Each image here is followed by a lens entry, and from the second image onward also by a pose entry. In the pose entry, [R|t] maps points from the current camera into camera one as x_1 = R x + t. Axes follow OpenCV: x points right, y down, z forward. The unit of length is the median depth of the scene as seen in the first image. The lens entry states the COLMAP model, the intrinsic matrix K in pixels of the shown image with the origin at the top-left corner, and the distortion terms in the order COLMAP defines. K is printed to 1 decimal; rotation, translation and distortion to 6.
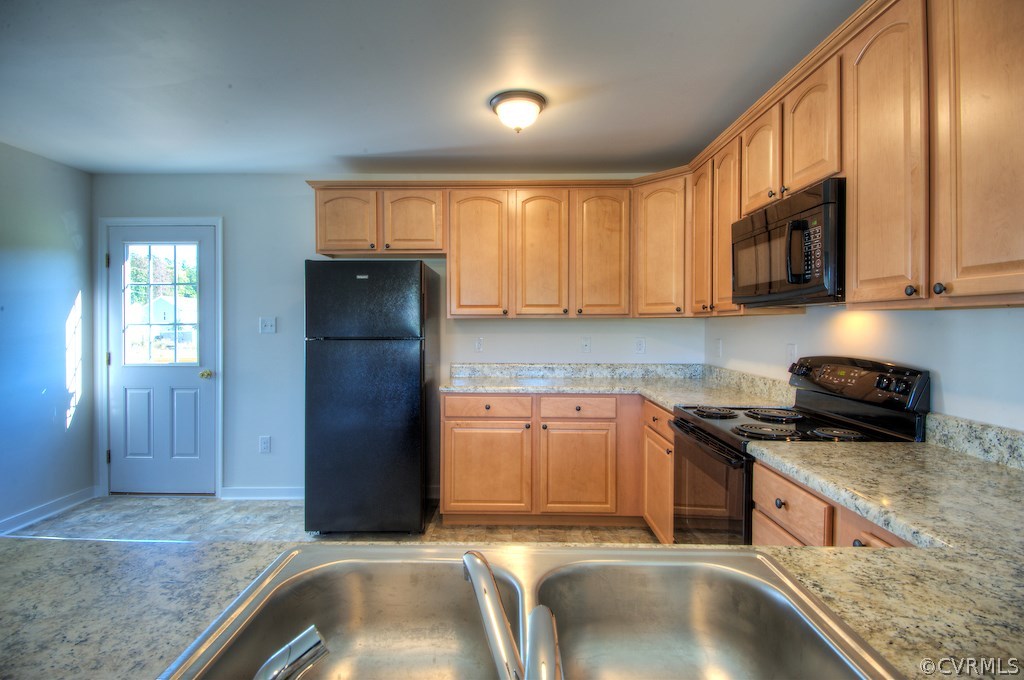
lens RADIAL K [[499.3, 0, 507.3], [0, 499.3, 328.6], [0, 0, 1]] dist [0.053311, -0.049255]
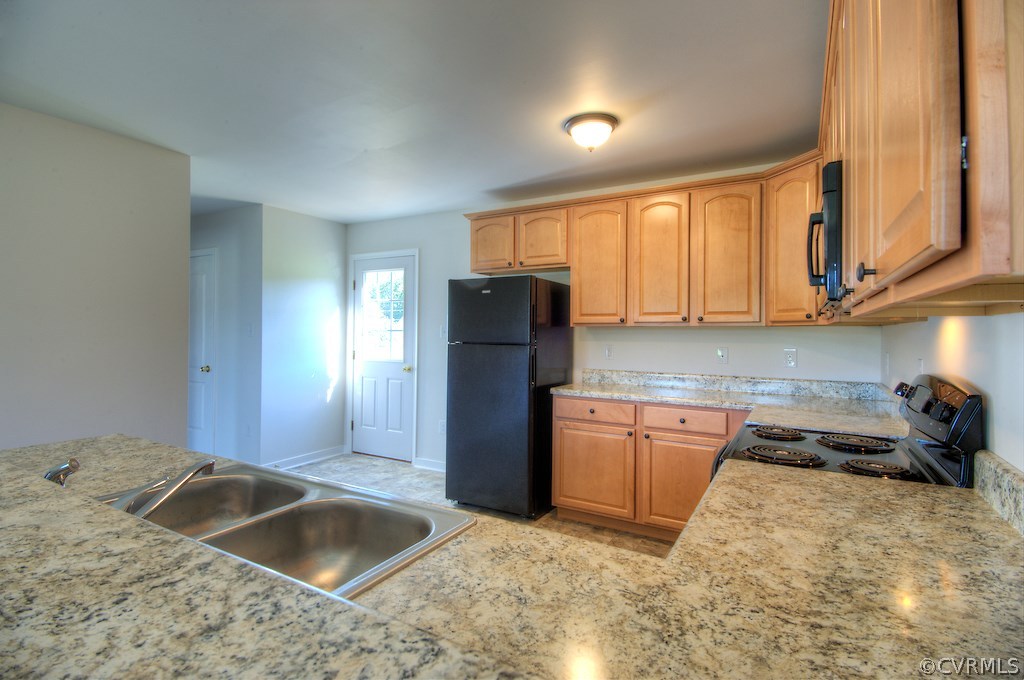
lens RADIAL K [[499.3, 0, 507.3], [0, 499.3, 328.6], [0, 0, 1]] dist [0.053311, -0.049255]
pose [[0.871783, 0.003135, -0.489882, 0.301143], [-0.011331, 0.999841, -0.013765, 0.000495], [0.489761, 0.017551, 0.871680, -0.004977]]
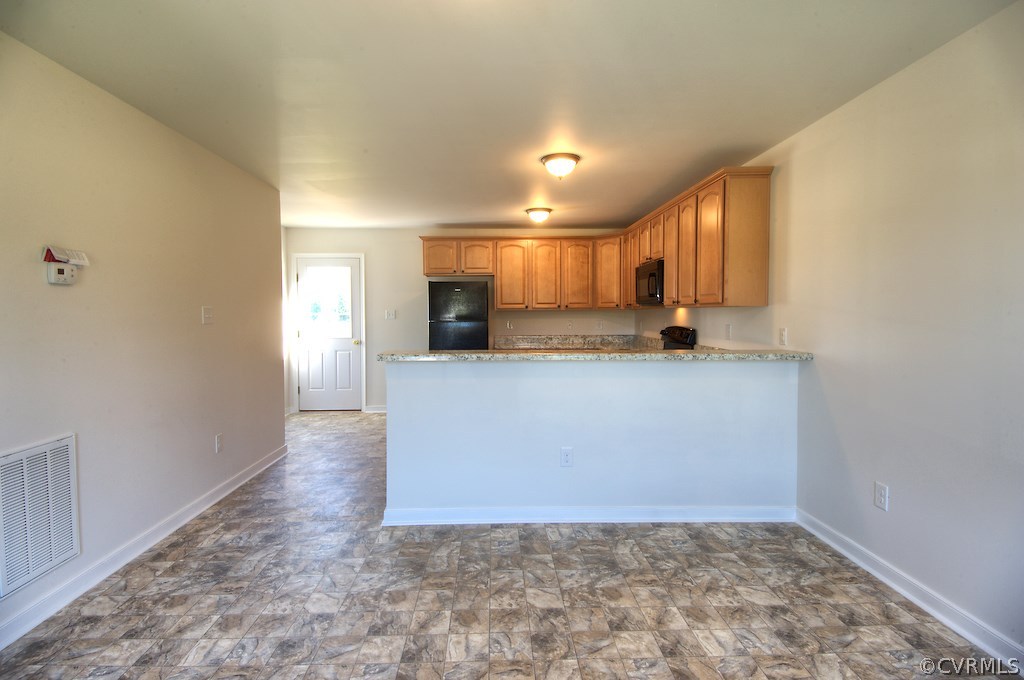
lens RADIAL K [[499.3, 0, 507.3], [0, 499.3, 328.6], [0, 0, 1]] dist [0.053311, -0.049255]
pose [[0.999178, -0.005472, 0.040158, -0.155776], [0.004668, 0.999787, 0.020084, 0.010186], [-0.040259, -0.019880, 0.998991, -0.880108]]
